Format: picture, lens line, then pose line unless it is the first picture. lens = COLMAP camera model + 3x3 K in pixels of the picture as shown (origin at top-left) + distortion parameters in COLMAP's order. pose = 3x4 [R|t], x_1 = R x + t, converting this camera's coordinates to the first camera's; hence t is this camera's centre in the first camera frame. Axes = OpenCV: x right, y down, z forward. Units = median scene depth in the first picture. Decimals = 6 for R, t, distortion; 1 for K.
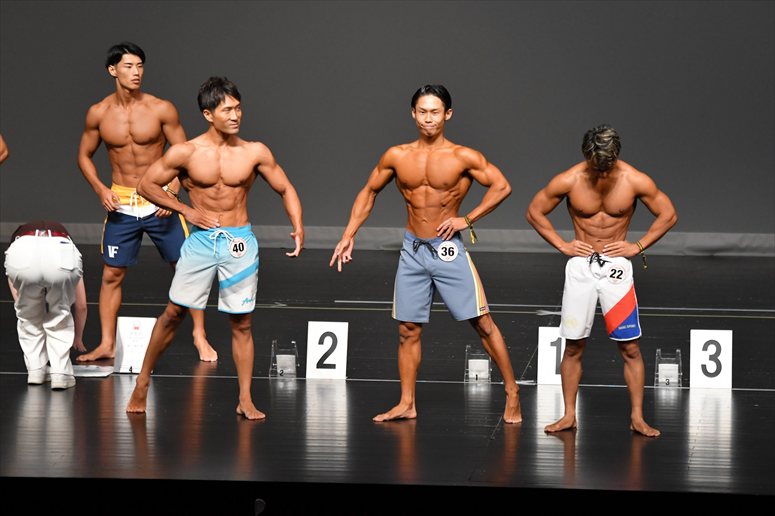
lens RADIAL K [[5198.6, 0, 389.7], [0, 5198.6, 253.5], [0, 0, 1]] dist [1.841236, 0.000000]
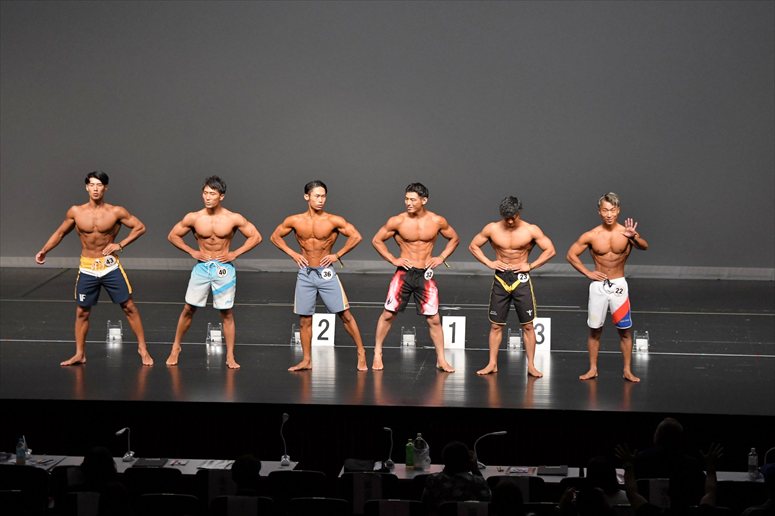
lens RADIAL K [[2824.2, 0, 374.2], [0, 2824.2, 274.7], [0, 0, 1]] dist [0.594051, 0.000000]
pose [[0.990716, -0.001276, 0.135939, -0.124413], [0.001032, 0.999998, 0.001864, -0.001888], [-0.135941, -0.001706, 0.990715, 0.056032]]
